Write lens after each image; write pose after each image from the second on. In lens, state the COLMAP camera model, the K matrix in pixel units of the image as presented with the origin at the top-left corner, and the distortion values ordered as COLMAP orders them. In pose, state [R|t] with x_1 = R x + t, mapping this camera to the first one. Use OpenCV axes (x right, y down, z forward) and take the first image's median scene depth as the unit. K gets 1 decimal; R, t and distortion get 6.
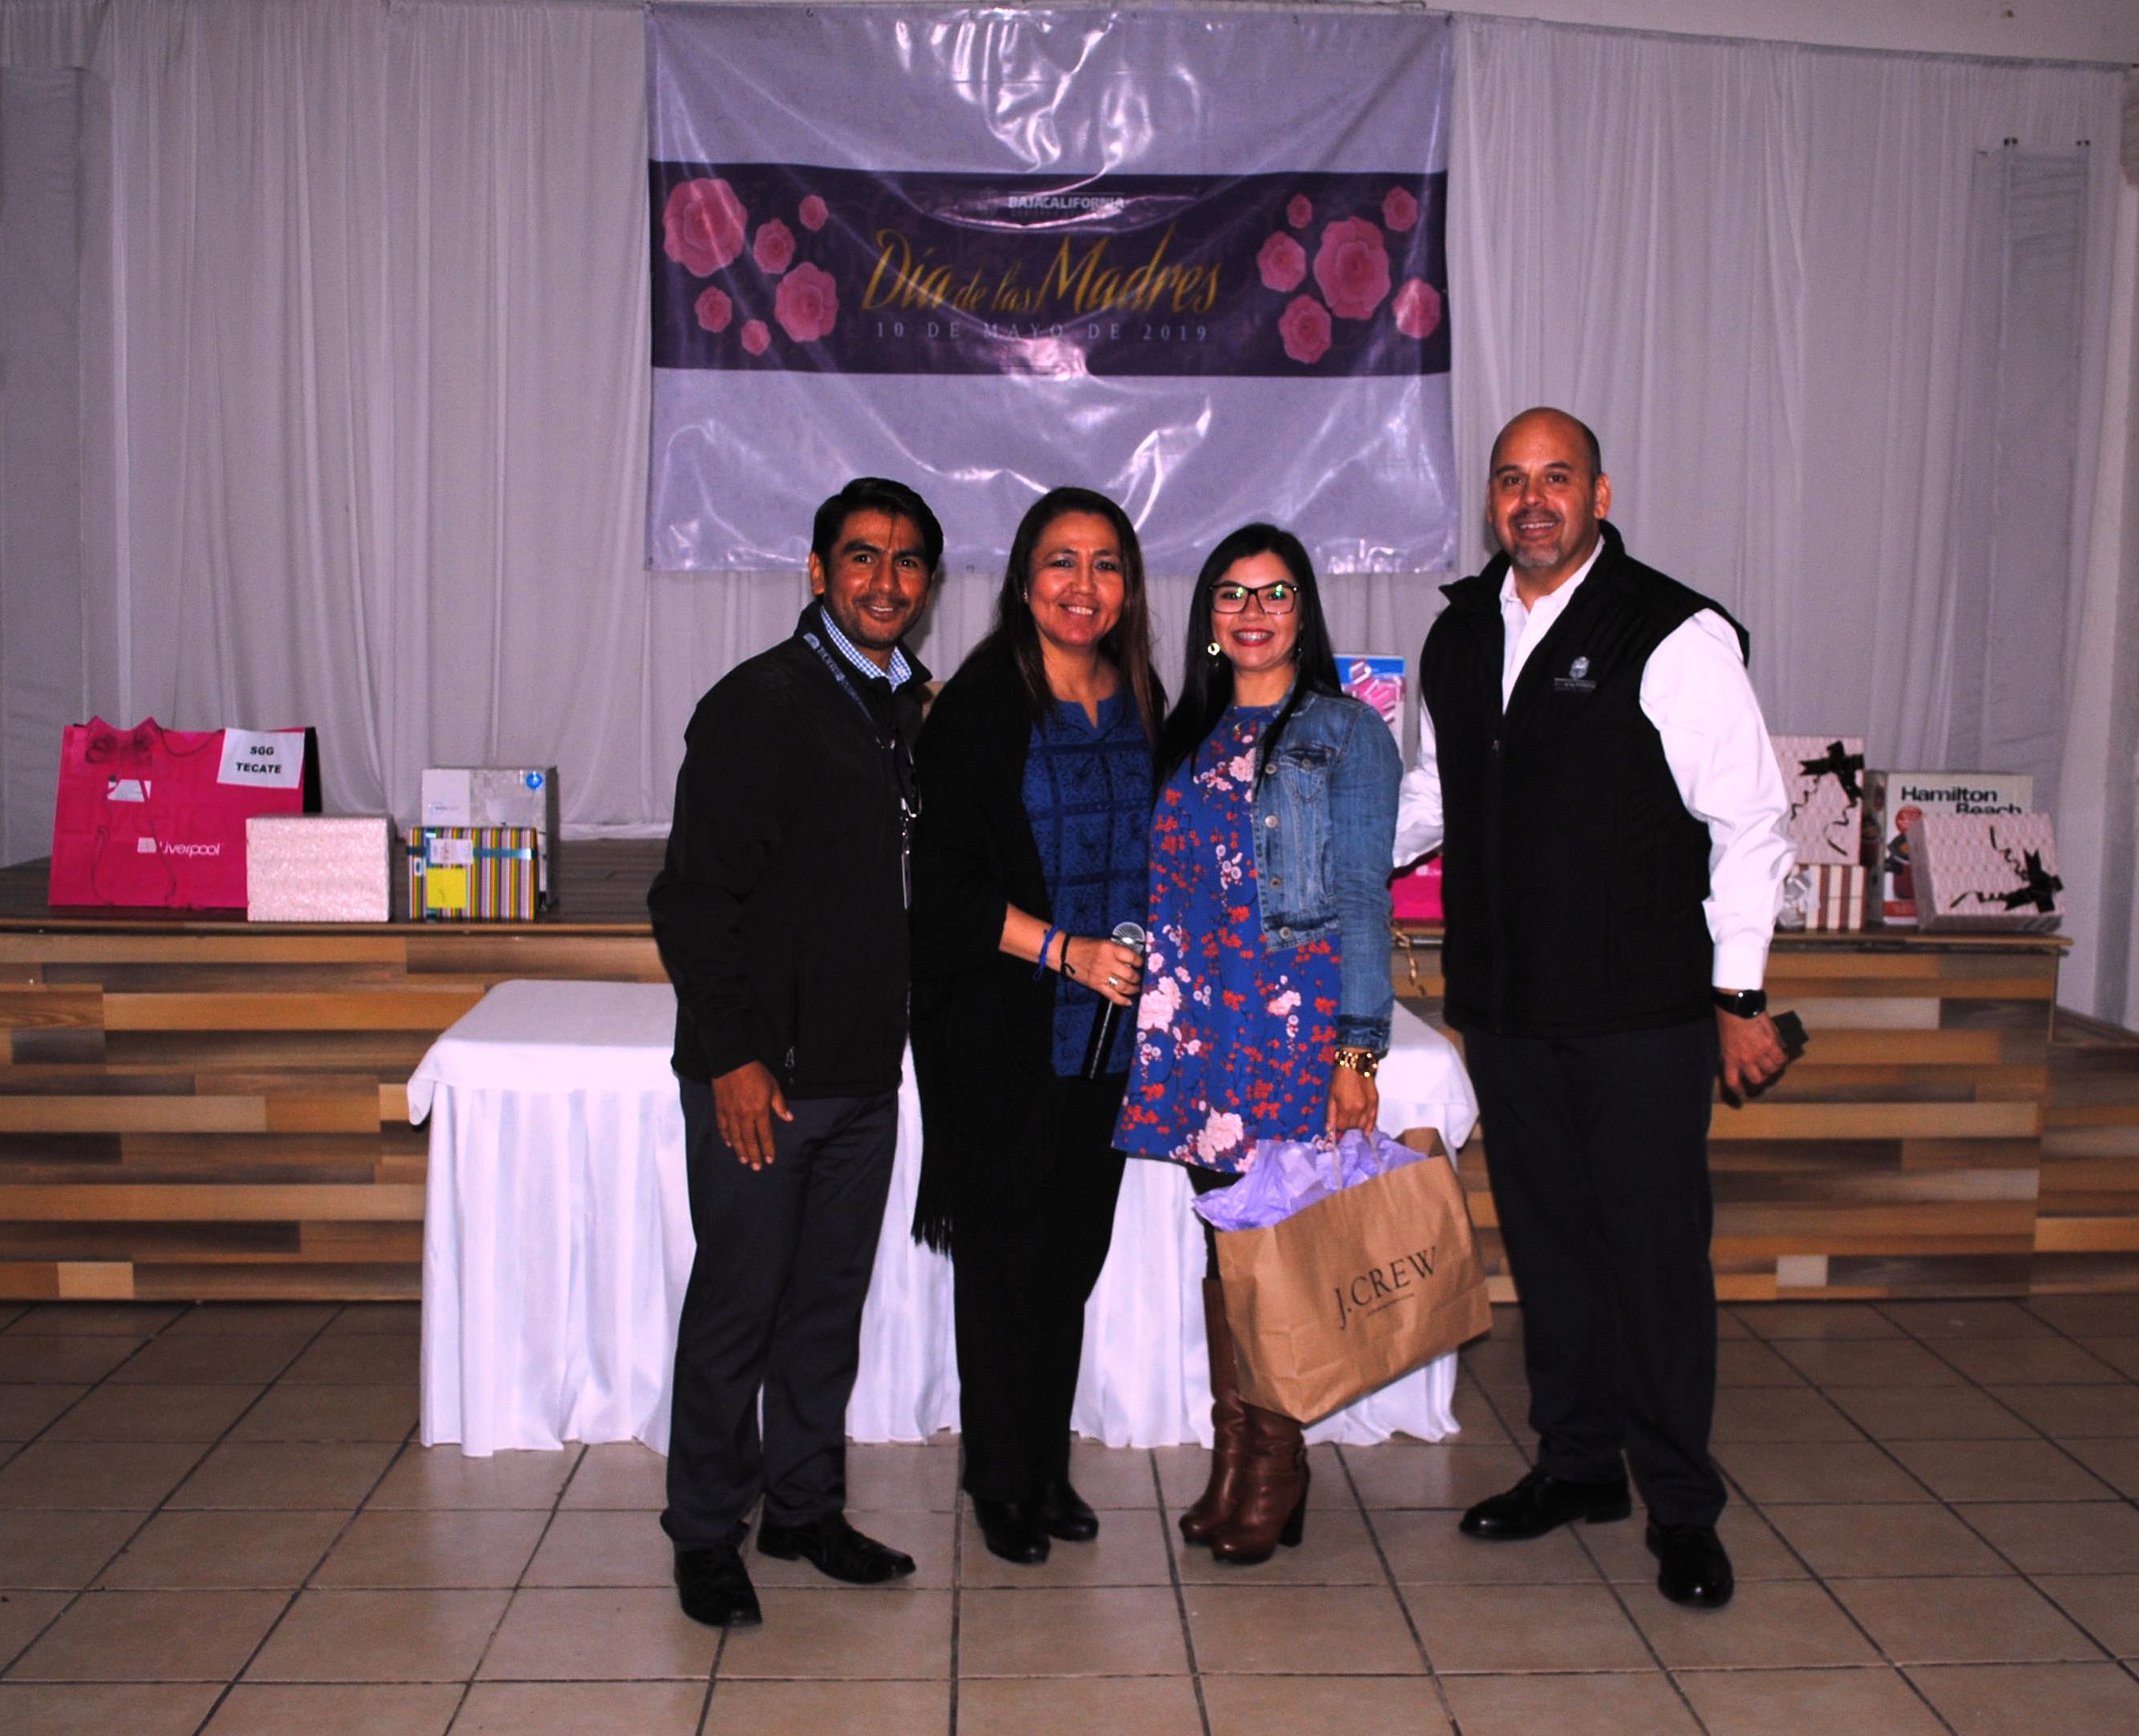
lens RADIAL K [[2338.0, 0, 1138.5], [0, 2338.0, 863.8], [0, 0, 1]] dist [-0.079263, 0.001462]
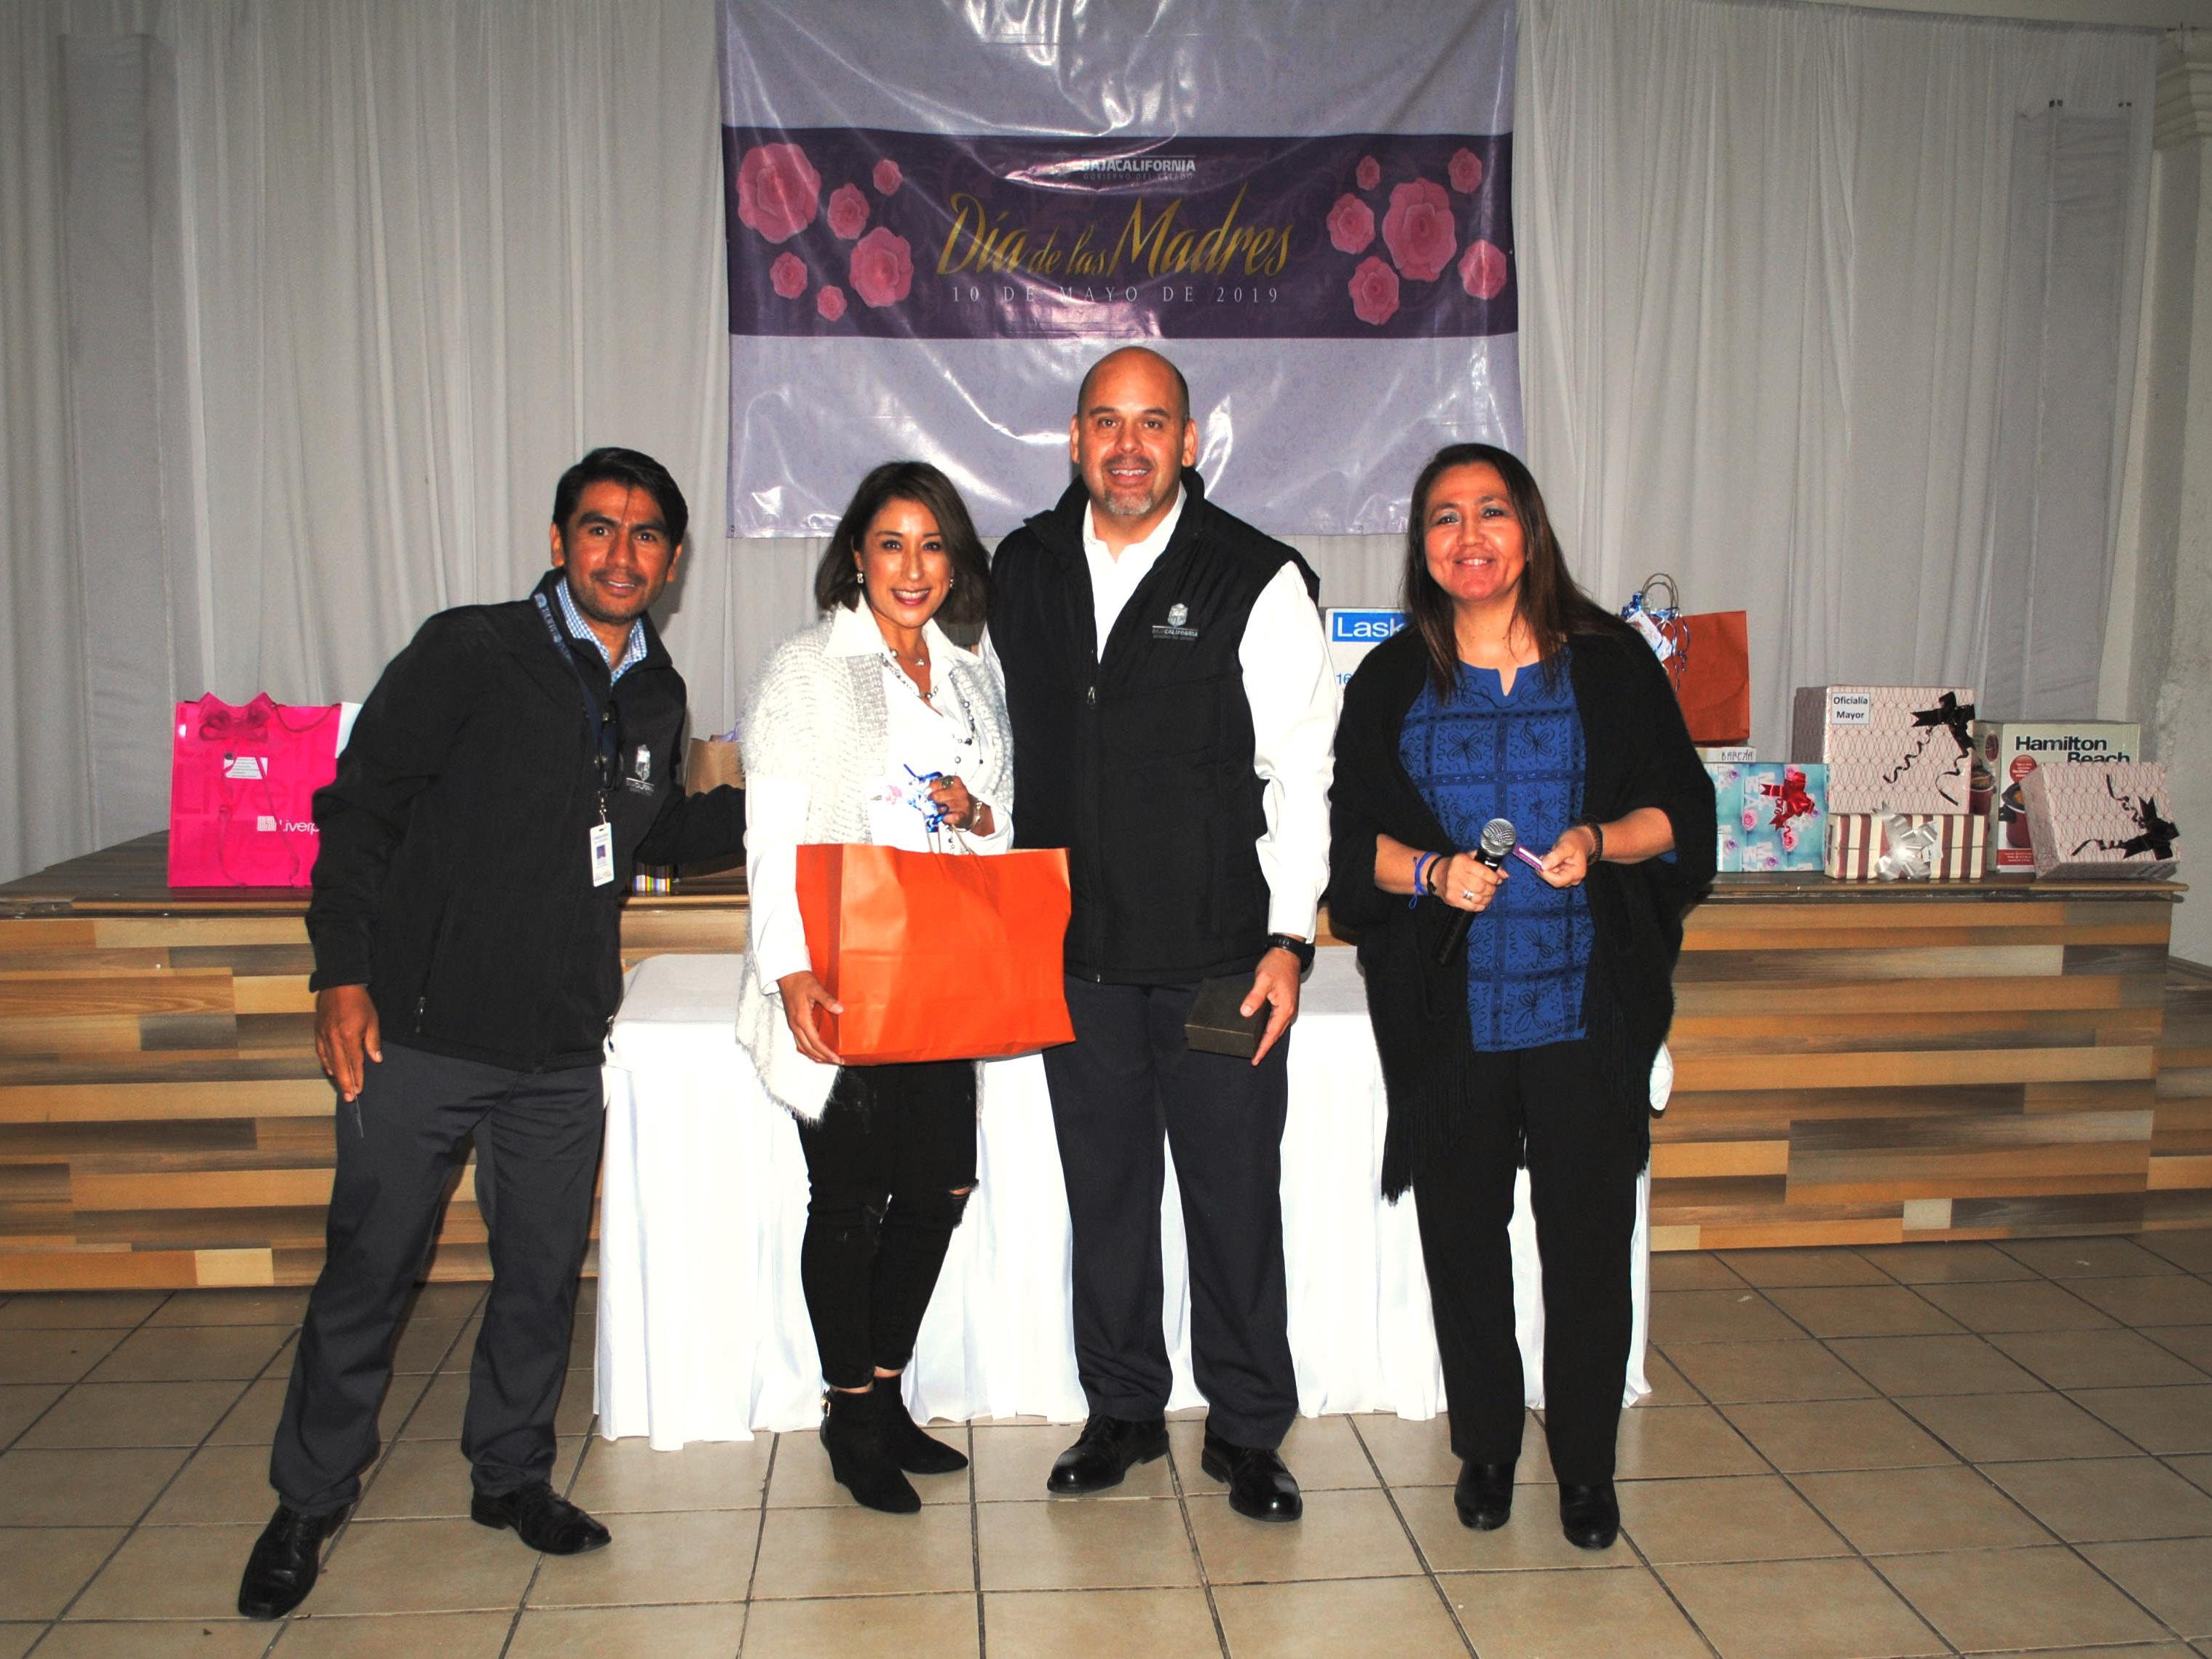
lens RADIAL K [[2123.1, 0, 1115.5], [0, 2123.1, 923.8], [0, 0, 1]] dist [-0.082490, 0.011025]
pose [[0.999470, -0.017969, 0.027142, -0.071871], [0.016507, 0.998448, 0.053191, -0.005199], [-0.028055, -0.052715, 0.998215, 0.075158]]
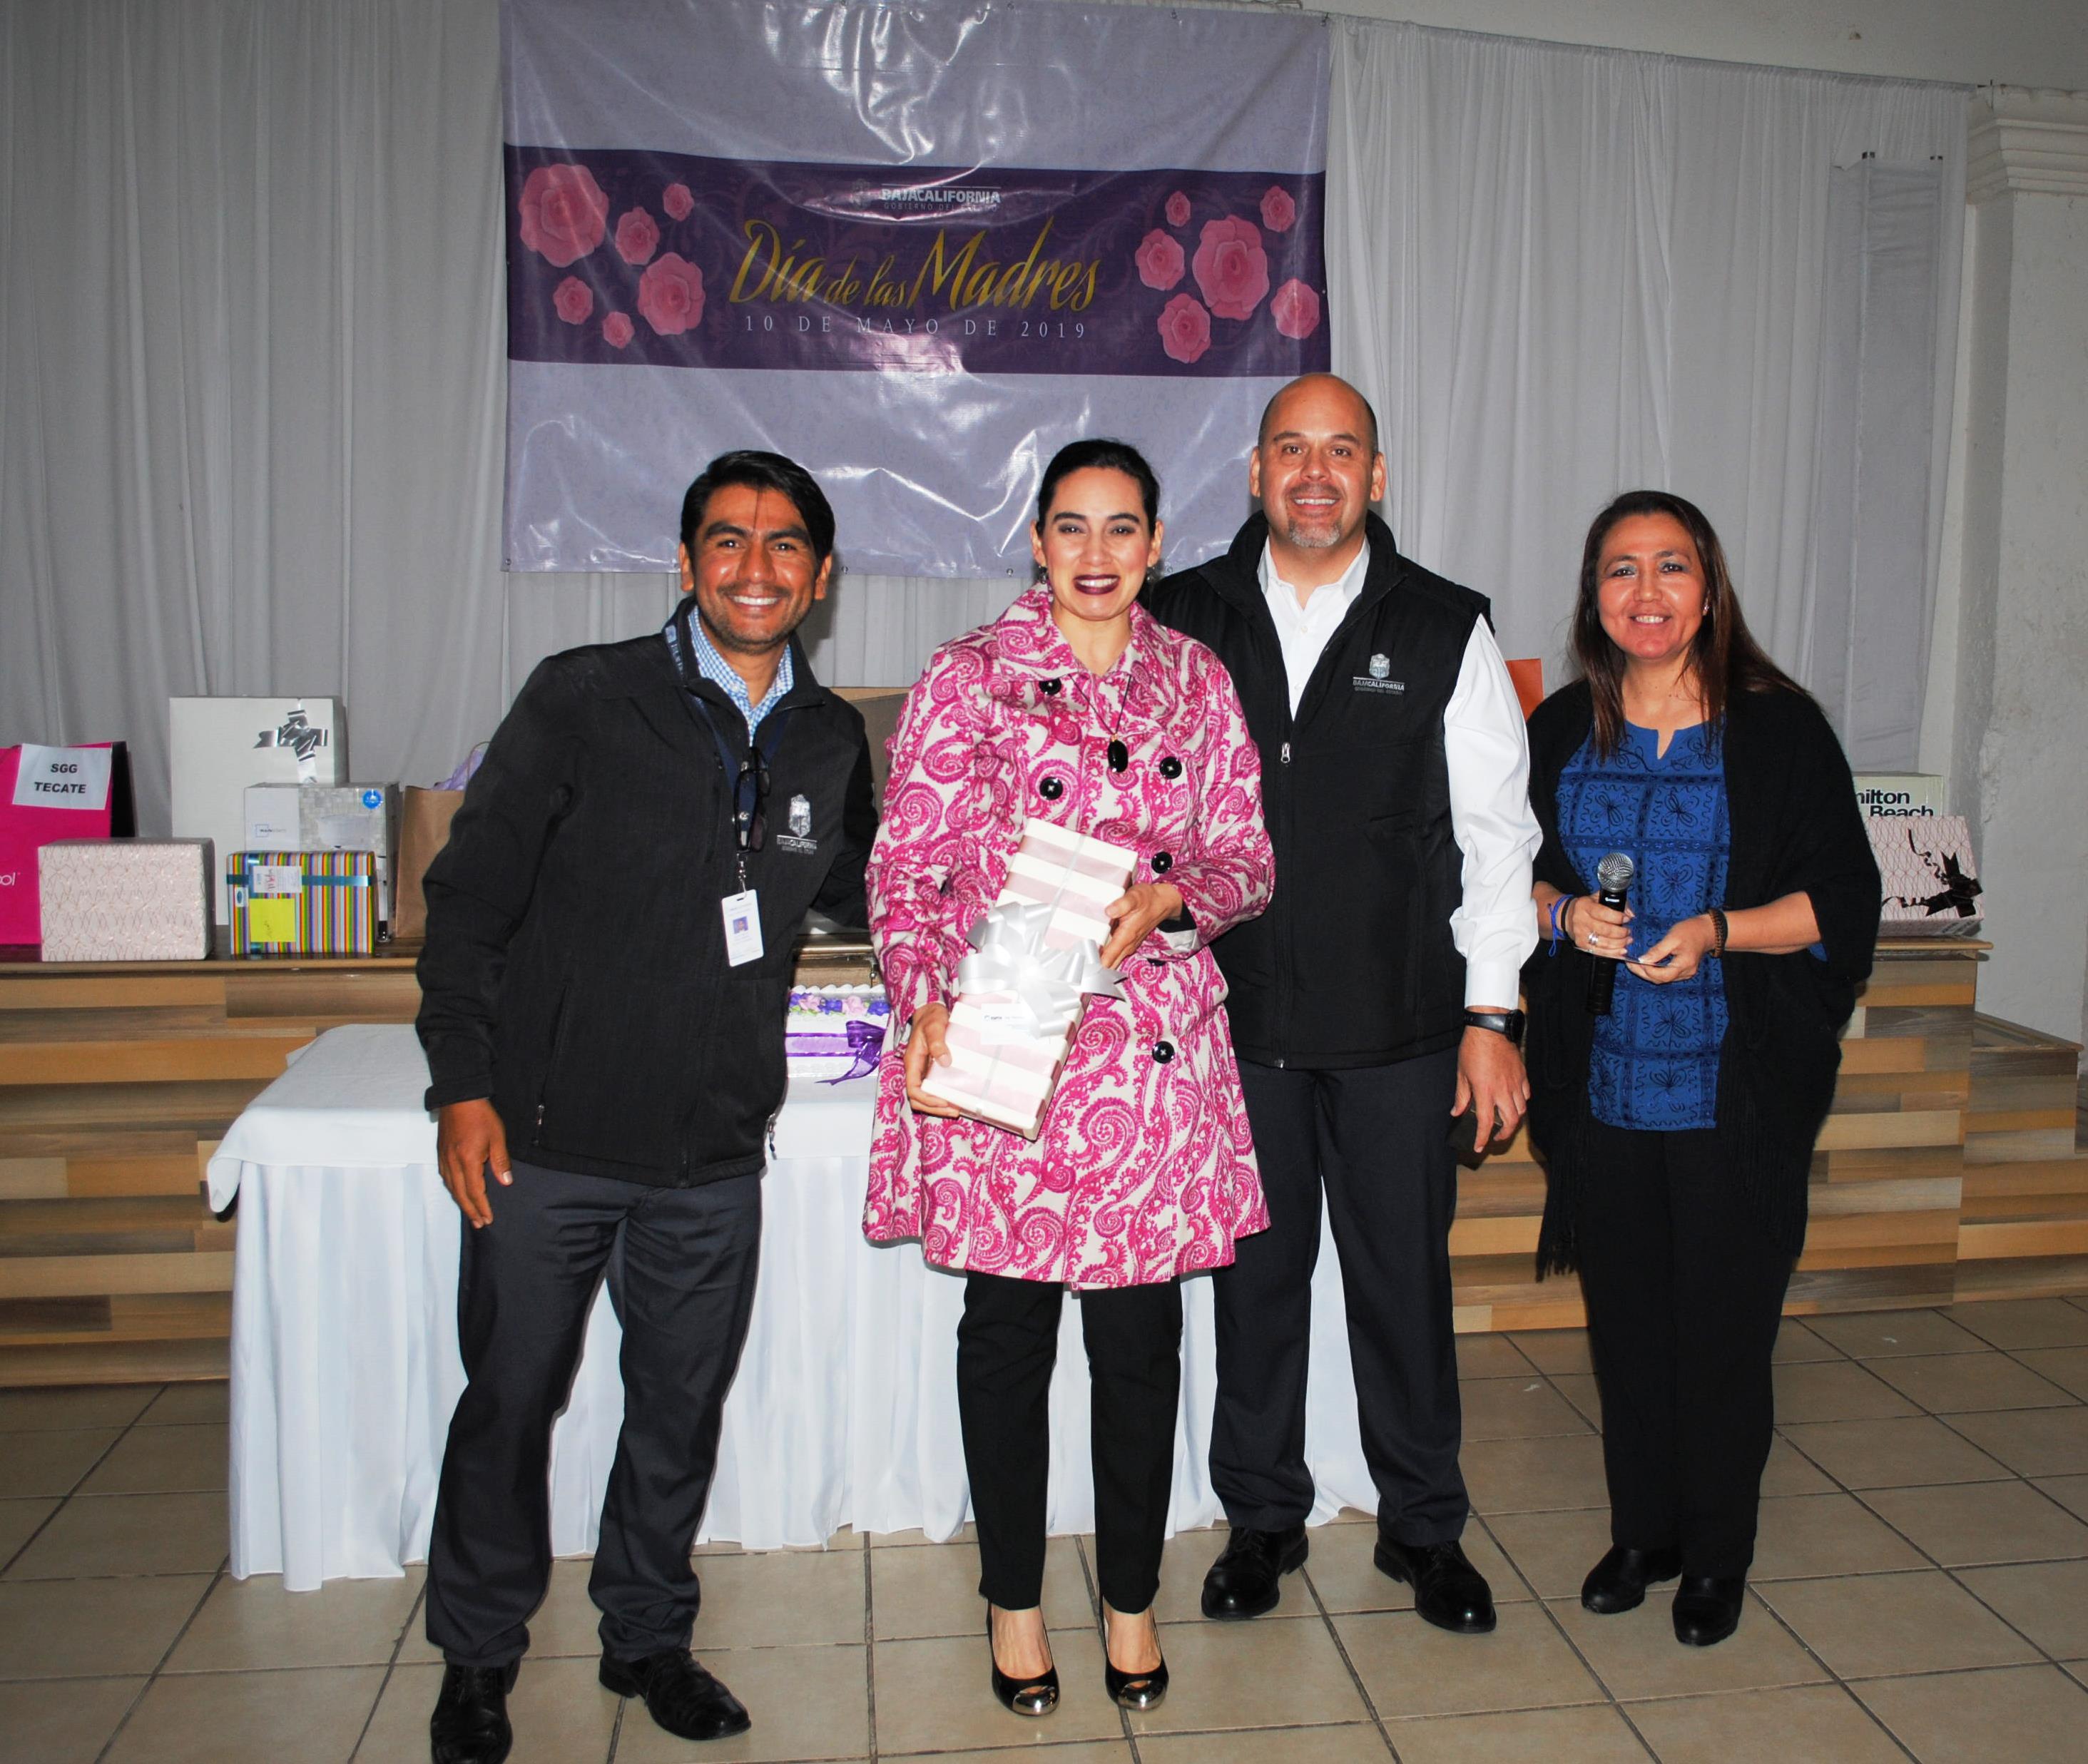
lens RADIAL K [[2074.6, 0, 1210.0], [0, 2074.6, 836.2], [0, 0, 1]] dist [-0.081911, 0.012056]
pose [[0.993647, -0.012206, 0.111878, -0.018689], [0.012605, 0.999916, -0.002856, -0.011305], [-0.111833, 0.004249, 0.993718, 0.129478]]
